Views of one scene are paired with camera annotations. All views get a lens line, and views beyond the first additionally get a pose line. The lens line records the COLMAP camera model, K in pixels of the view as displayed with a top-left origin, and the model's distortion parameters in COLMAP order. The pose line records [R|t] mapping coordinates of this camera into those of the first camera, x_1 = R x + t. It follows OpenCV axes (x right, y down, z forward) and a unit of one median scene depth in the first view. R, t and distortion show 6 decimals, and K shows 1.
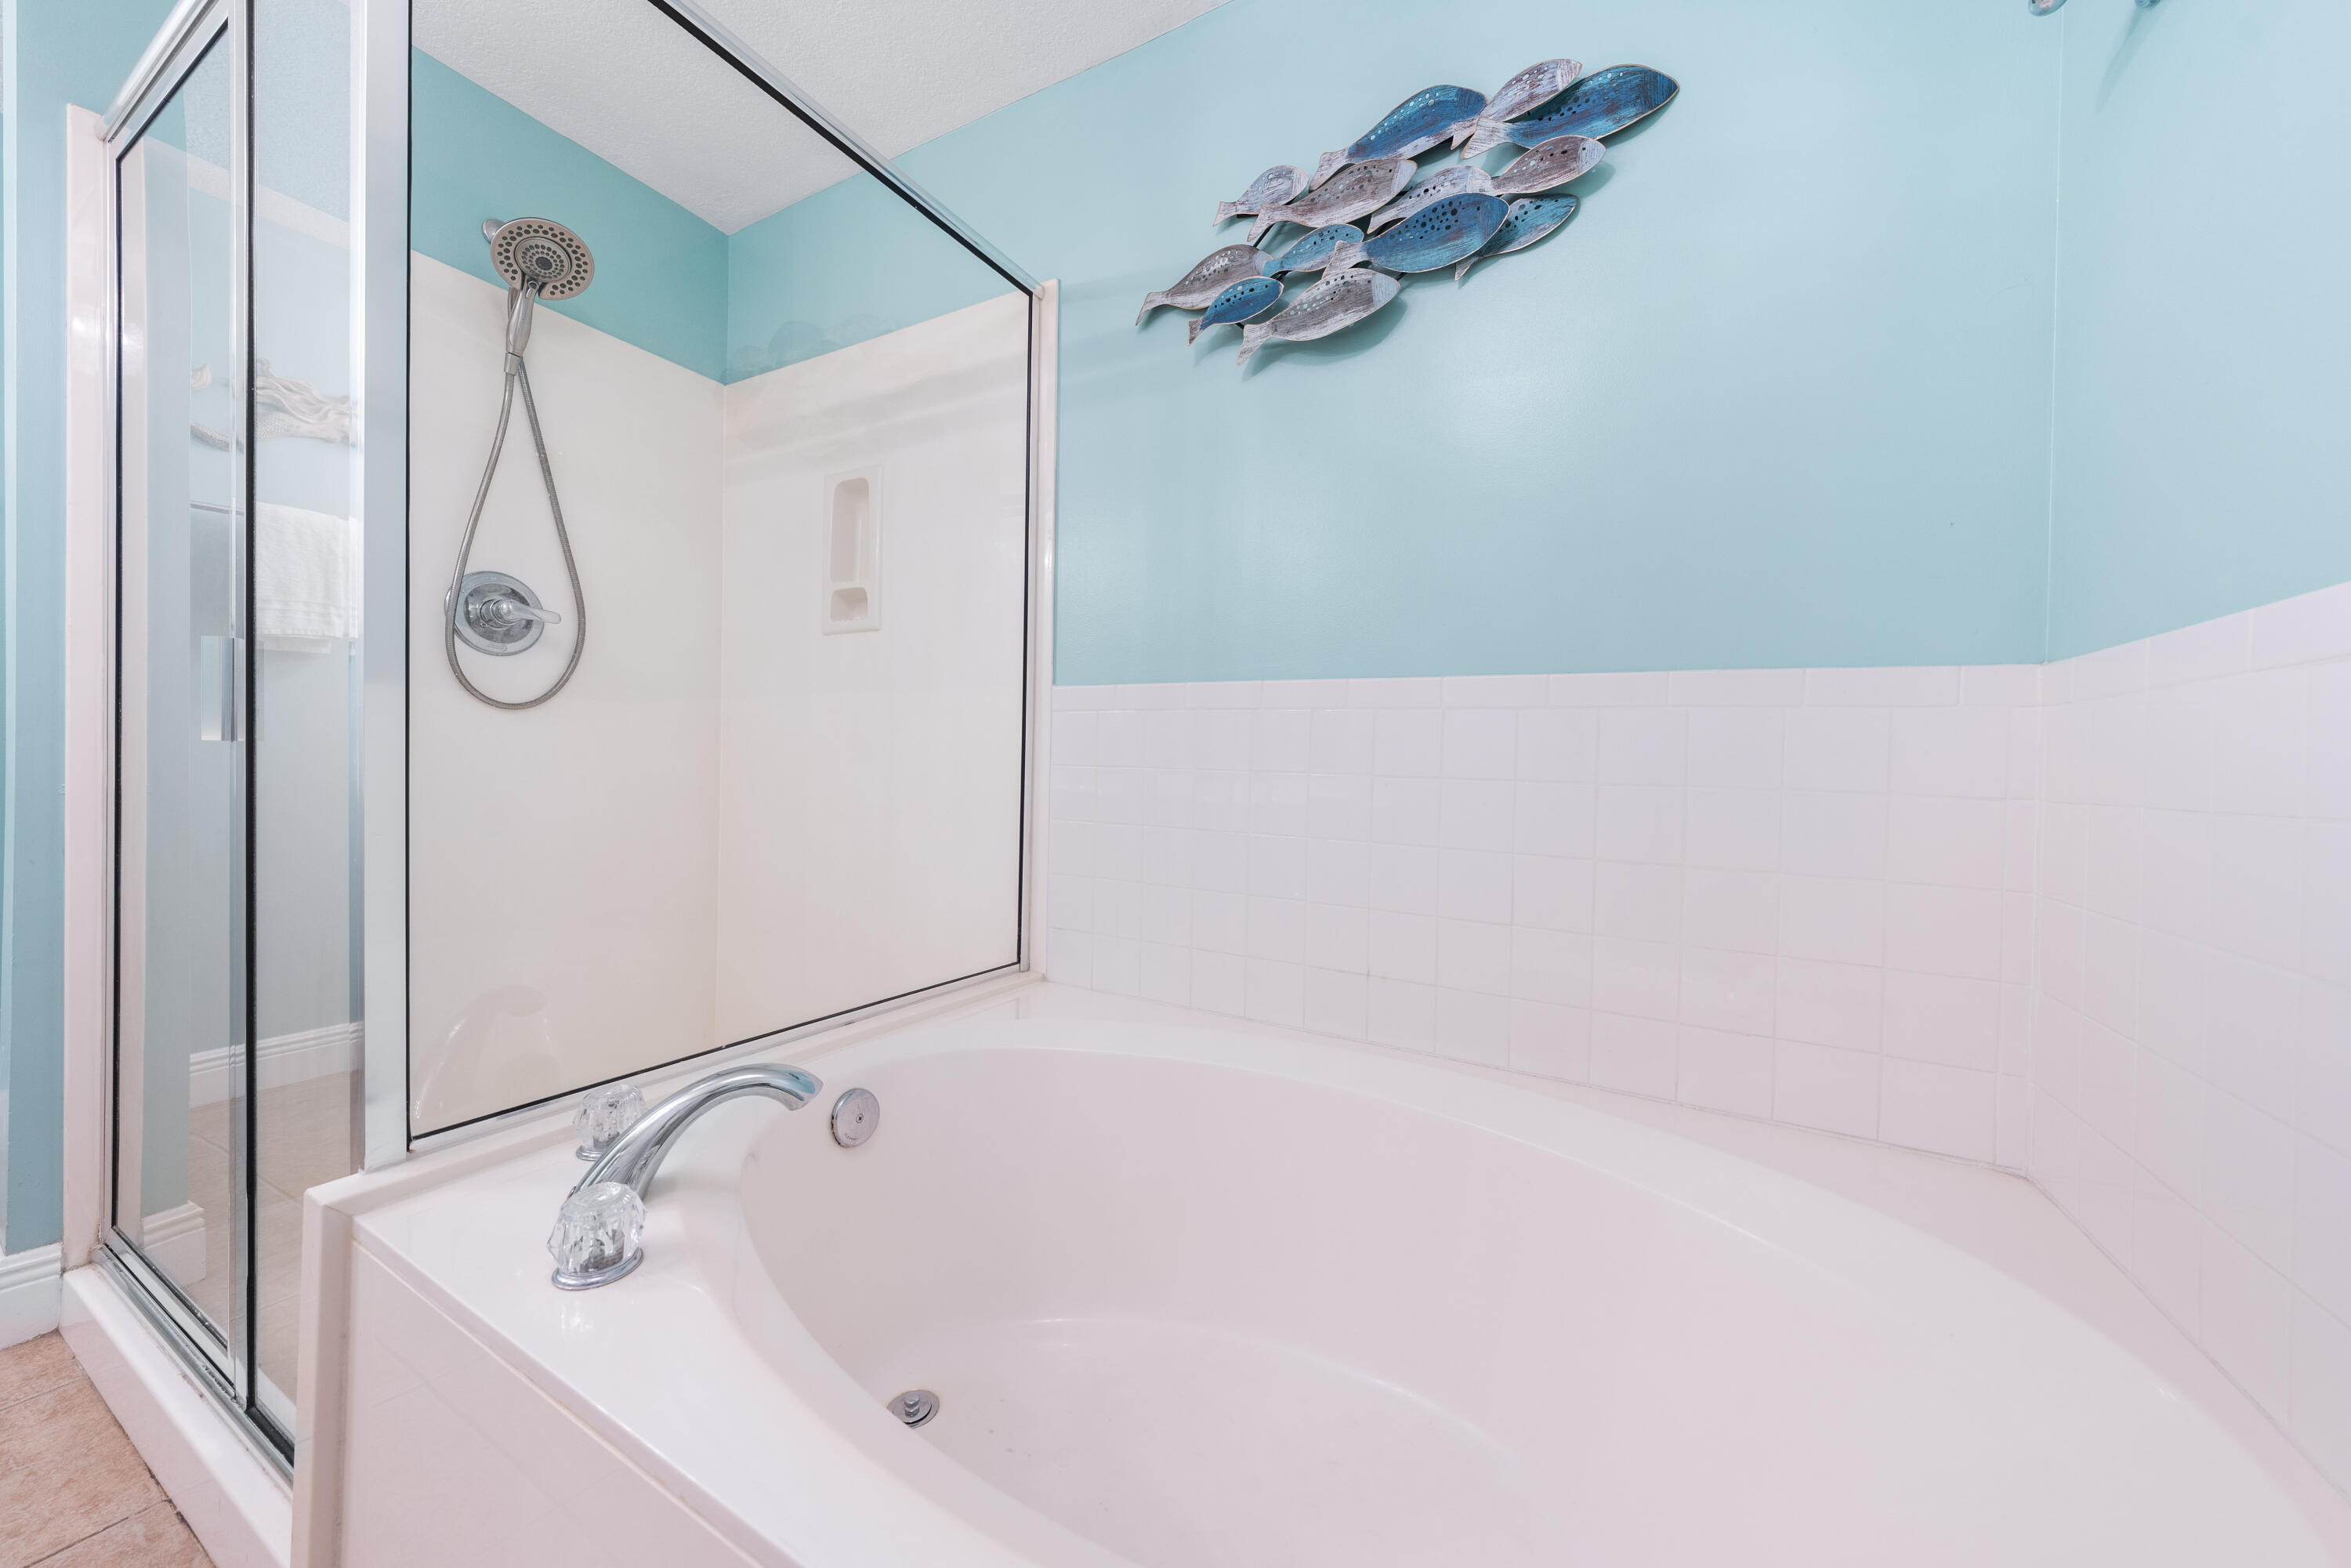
lens RADIAL K [[858.5, 0, 1141.7], [0, 858.5, 803.4], [0, 0, 1]] dist [0.000891, 0.000059]
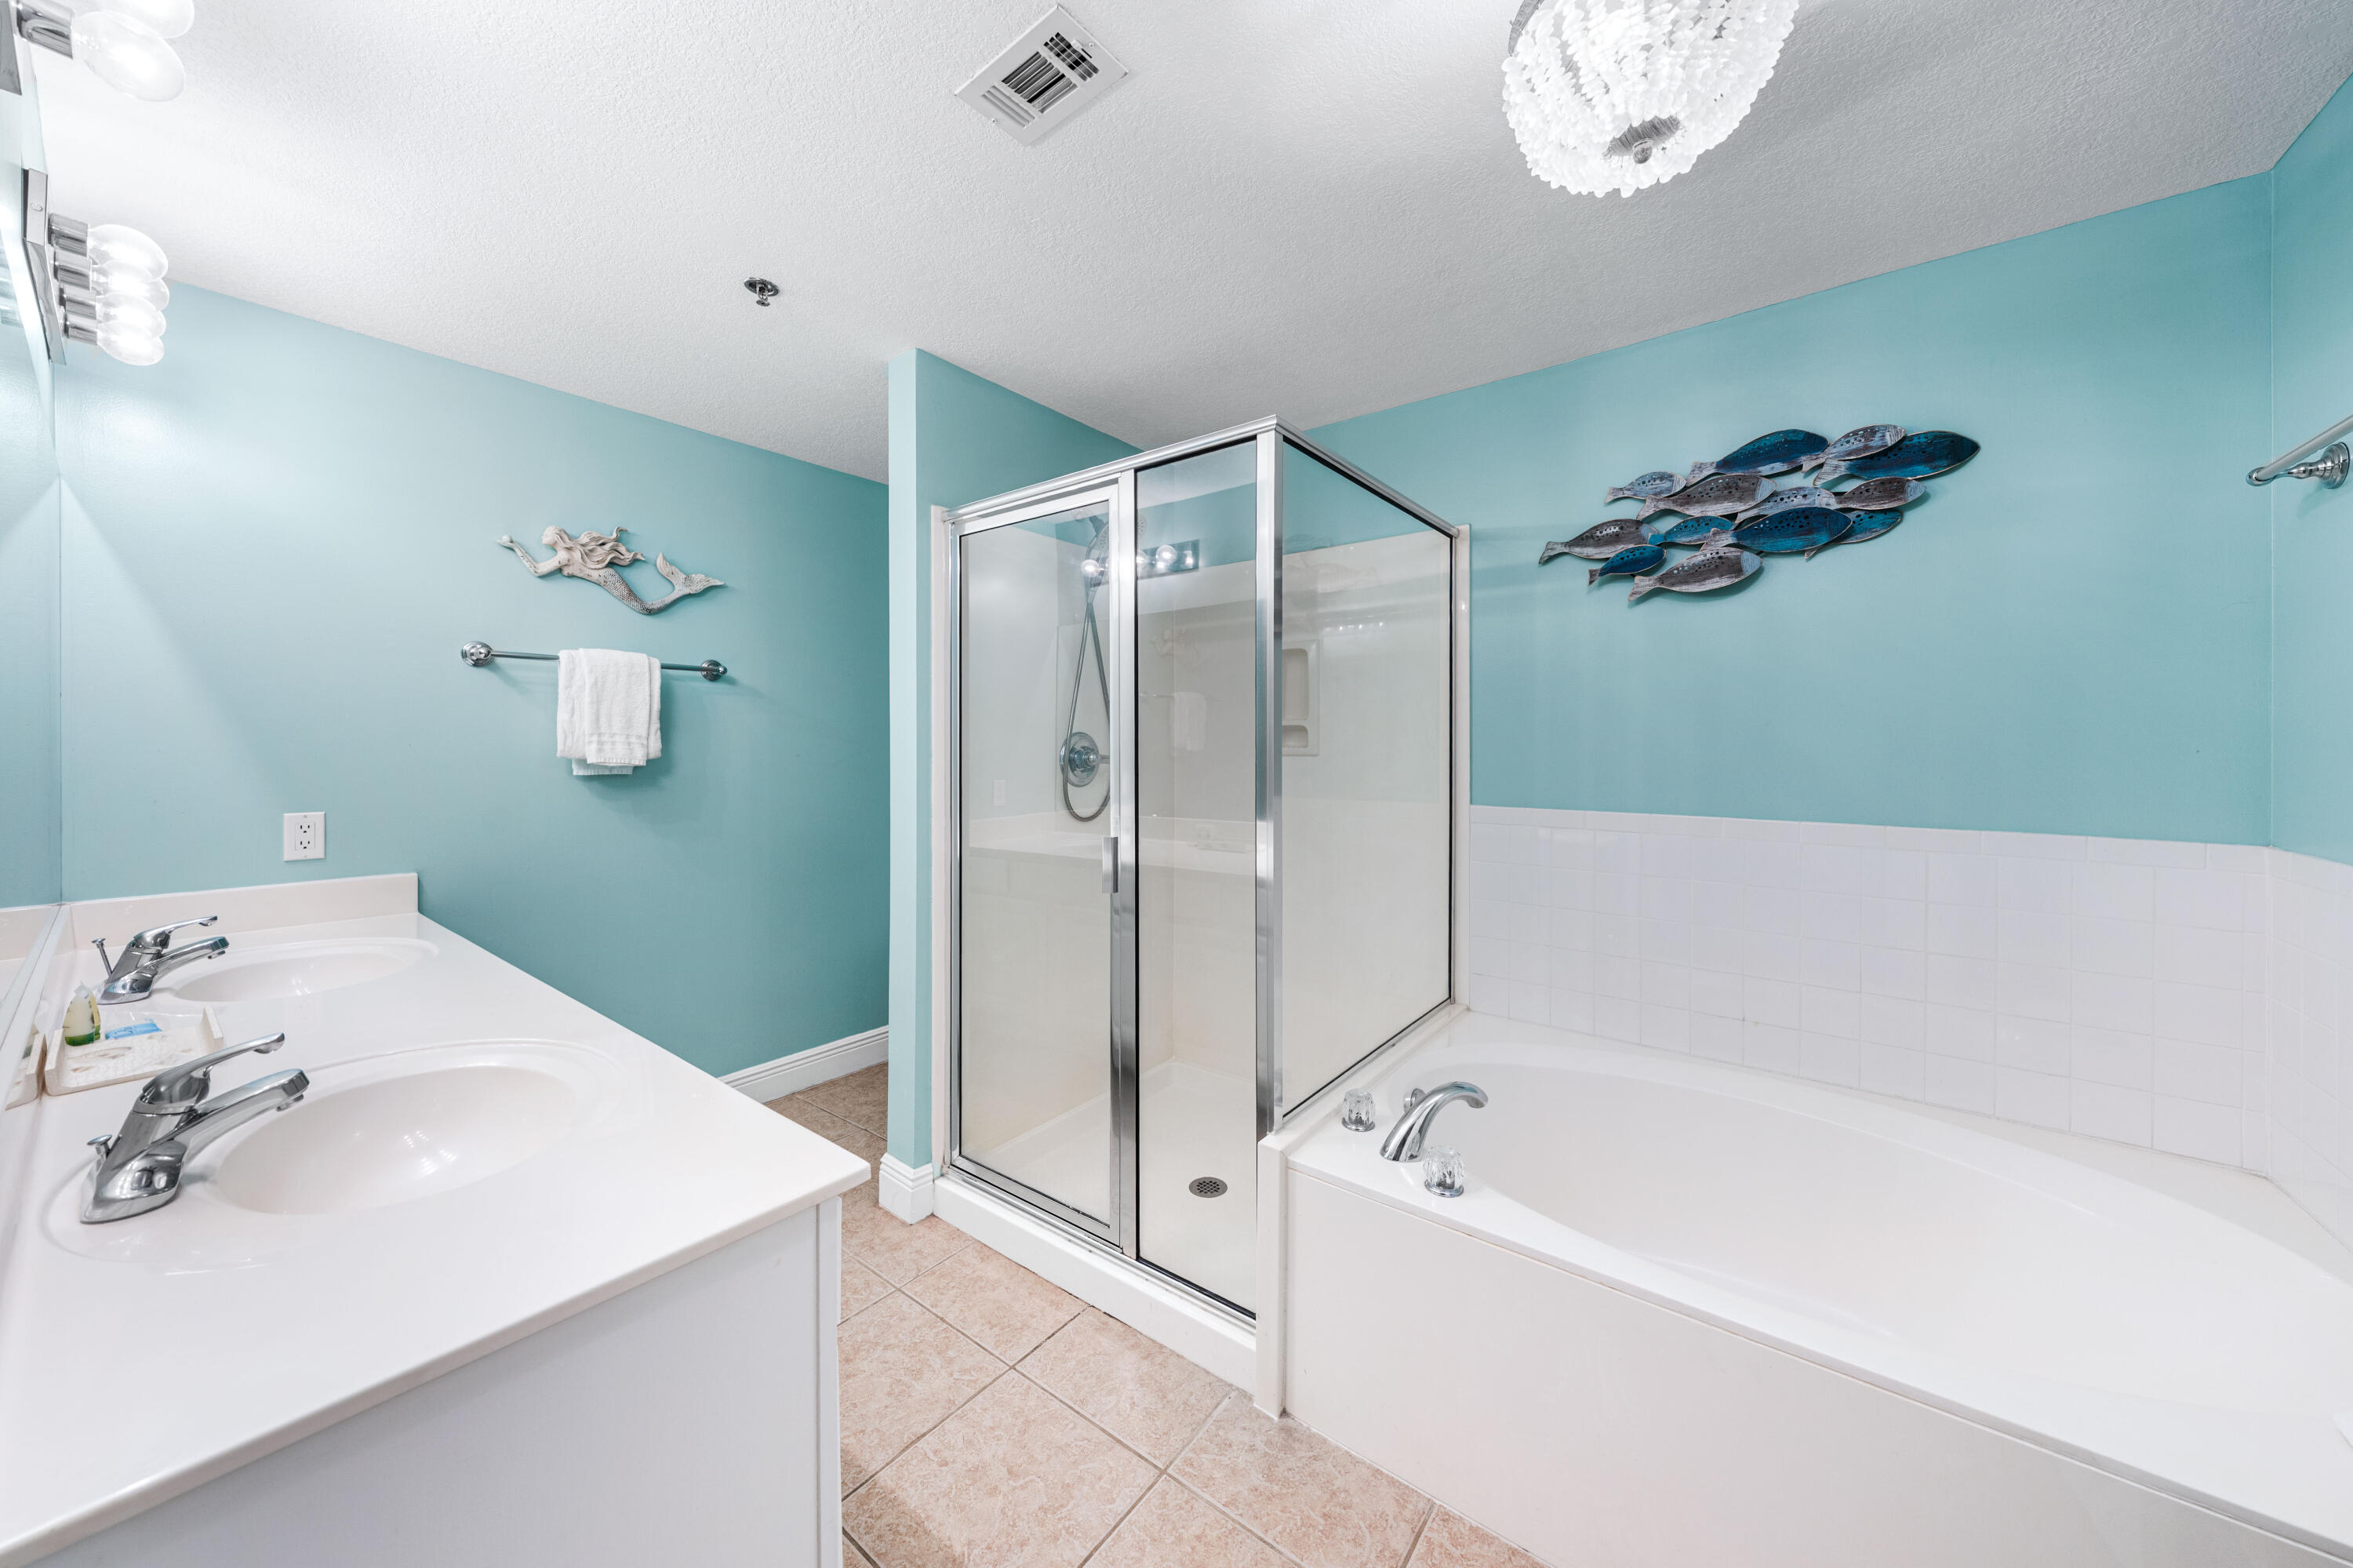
lens RADIAL K [[808.9, 0, 1176.5], [0, 808.9, 784.0], [0, 0, 1]] dist [-0.000196, 0.000243]
pose [[0.991145, -0.018288, -0.131521, -0.529920], [0.017601, 0.999825, -0.006387, -0.221840], [0.131615, 0.004015, 0.991293, -0.526486]]
